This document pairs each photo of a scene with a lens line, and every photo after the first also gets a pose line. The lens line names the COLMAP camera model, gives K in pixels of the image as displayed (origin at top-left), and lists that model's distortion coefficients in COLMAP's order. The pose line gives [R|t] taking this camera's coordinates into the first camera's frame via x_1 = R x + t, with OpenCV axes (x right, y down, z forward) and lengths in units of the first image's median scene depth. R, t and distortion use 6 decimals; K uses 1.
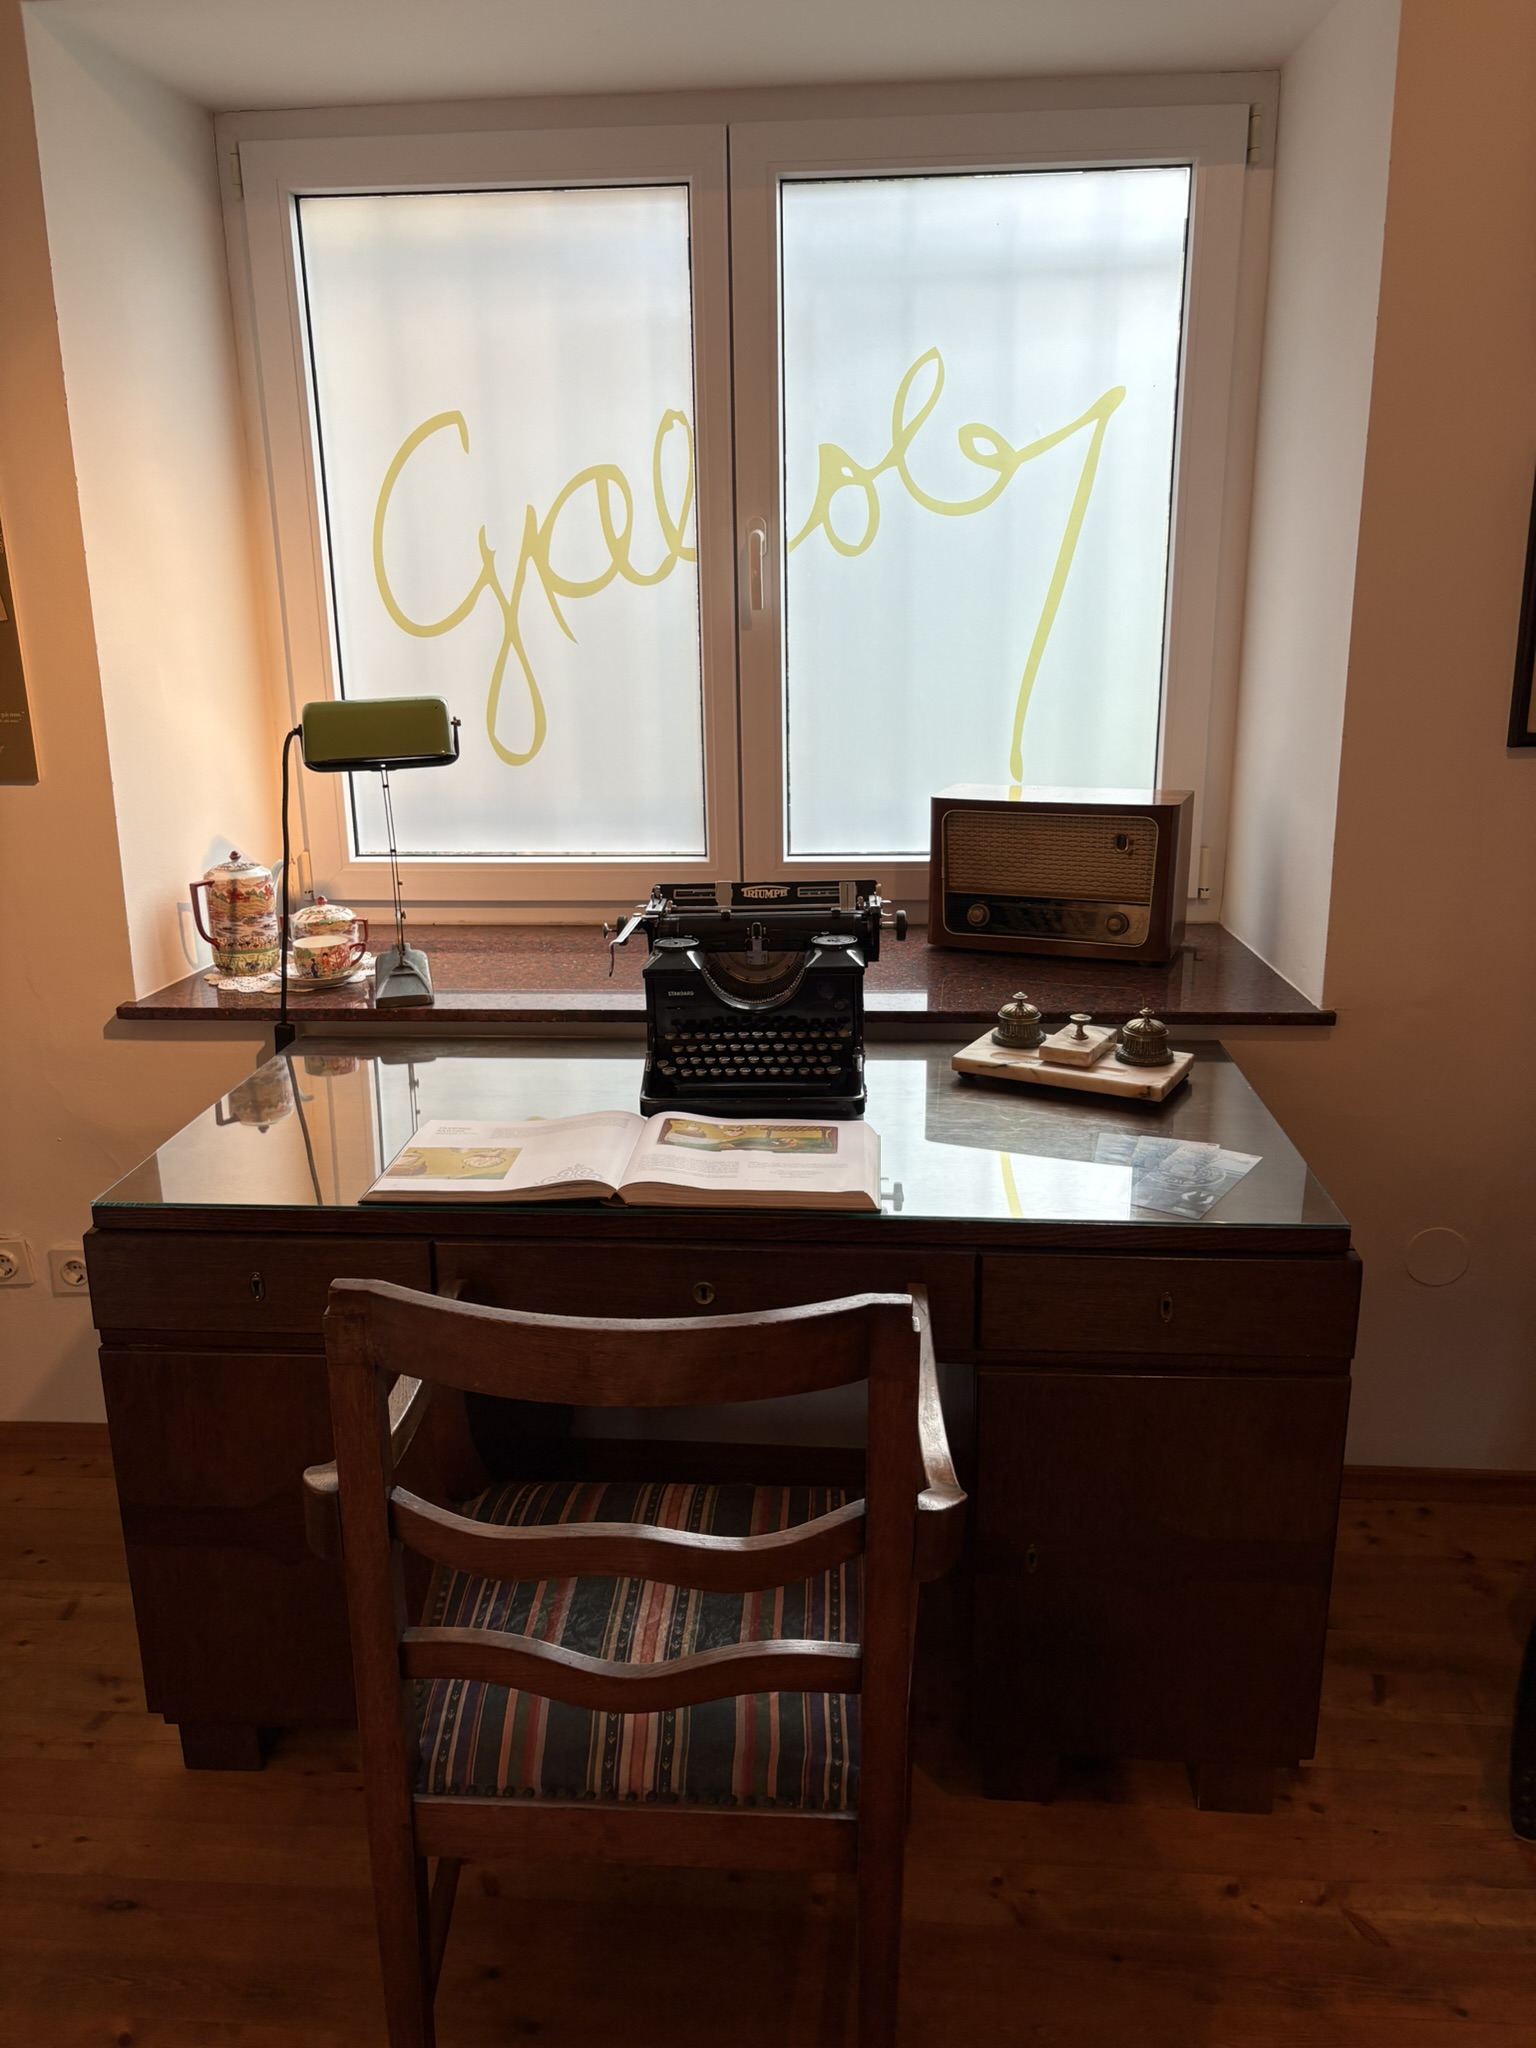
lens RADIAL K [[1519.4, 0, 745.8], [0, 1519.4, 1022.8], [0, 0, 1]] dist [-0.020109, 0.003254]
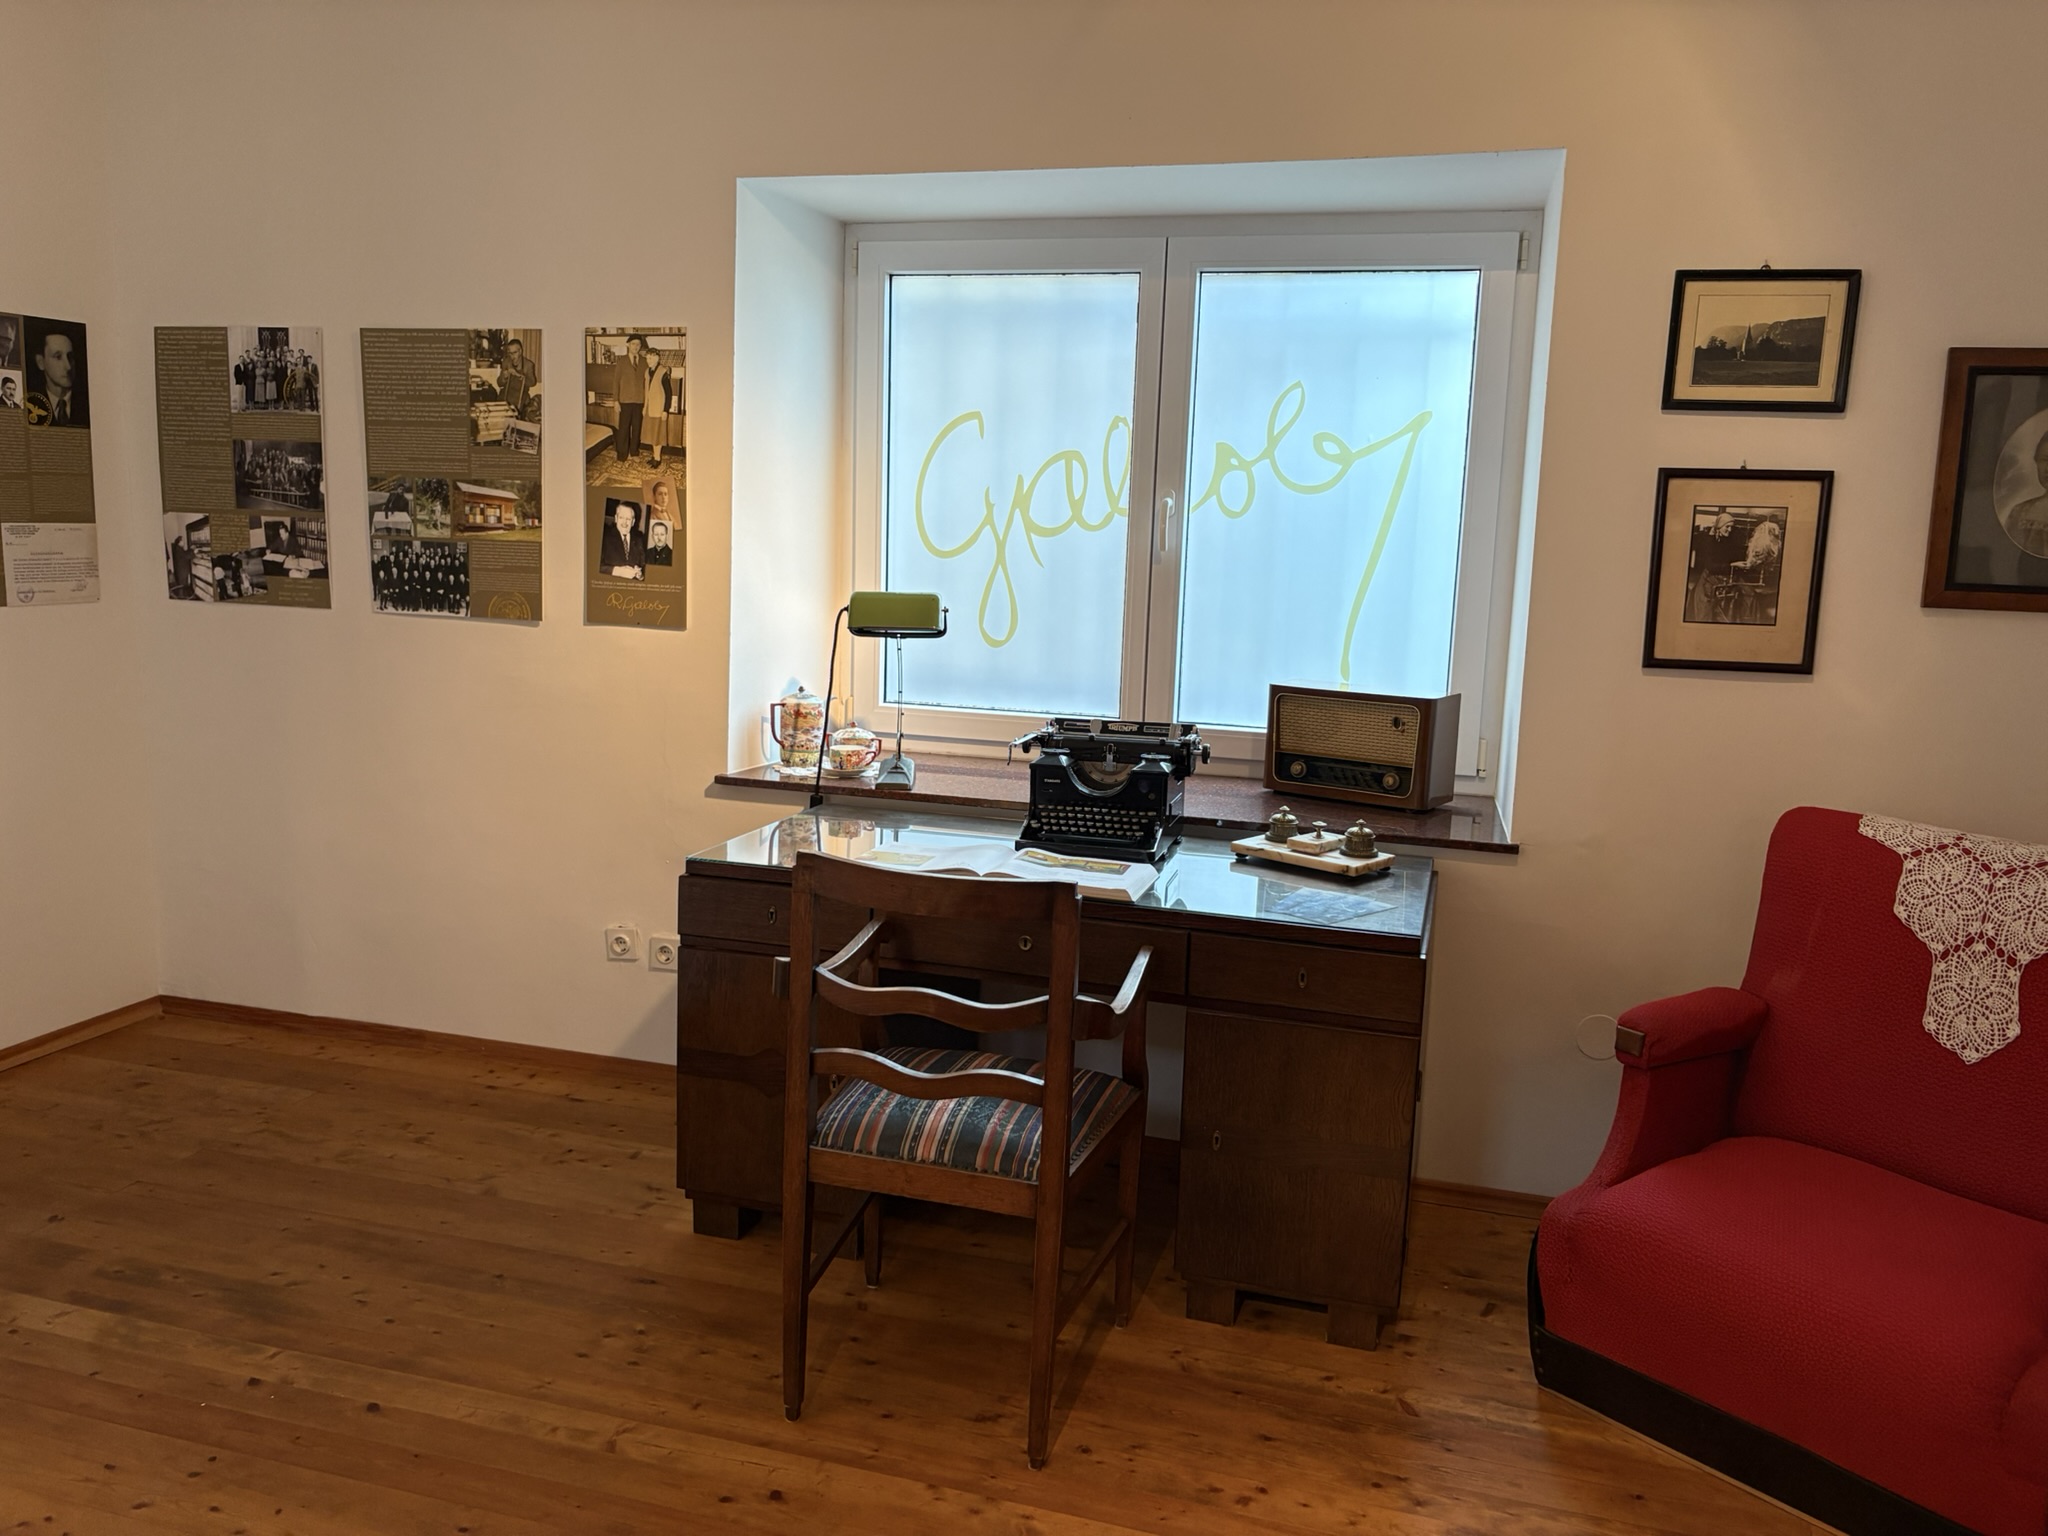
lens RADIAL K [[1519.4, 0, 1046.0], [0, 1519.4, 760.9], [0, 0, 1]] dist [-0.020109, 0.003254]
pose [[0.979203, 0.078422, -0.187114, 0.210906], [-0.102495, 0.987143, -0.122652, 0.133374], [0.175090, 0.139279, 0.974651, -0.469093]]
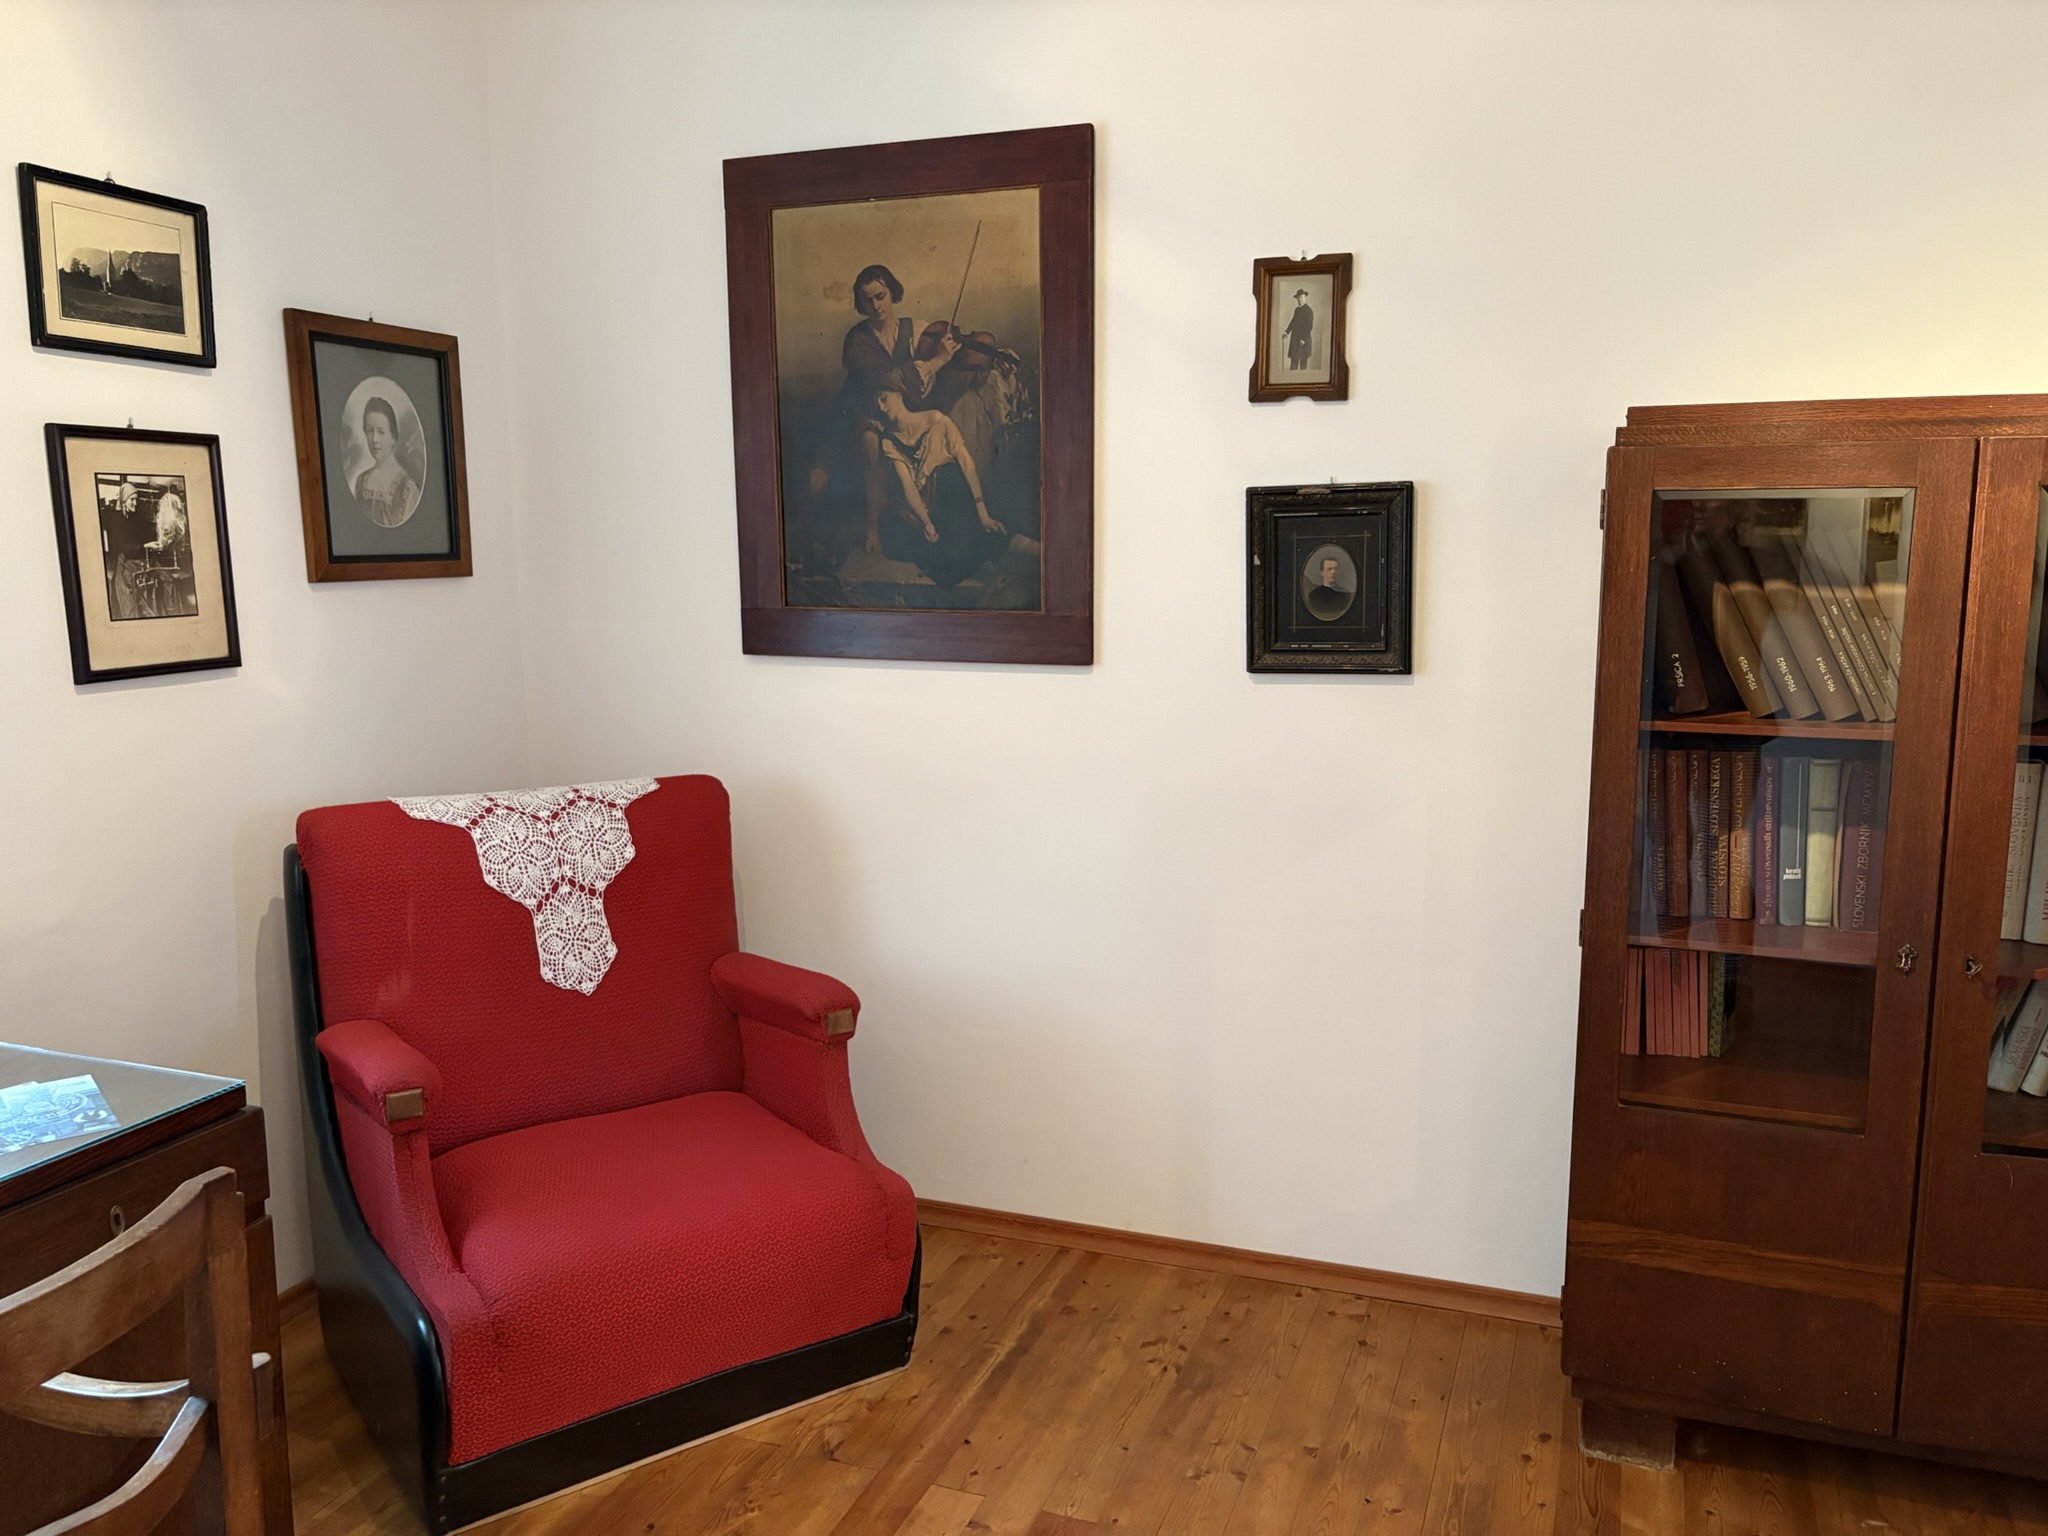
lens RADIAL K [[1519.4, 0, 1041.7], [0, 1519.4, 761.0], [0, 0, 1]] dist [-0.020109, 0.003254]
pose [[0.264218, -0.125396, 0.956276, -0.351152], [0.263276, 0.963232, 0.053565, -0.001240], [-0.927833, 0.237611, 0.287517, 0.034967]]
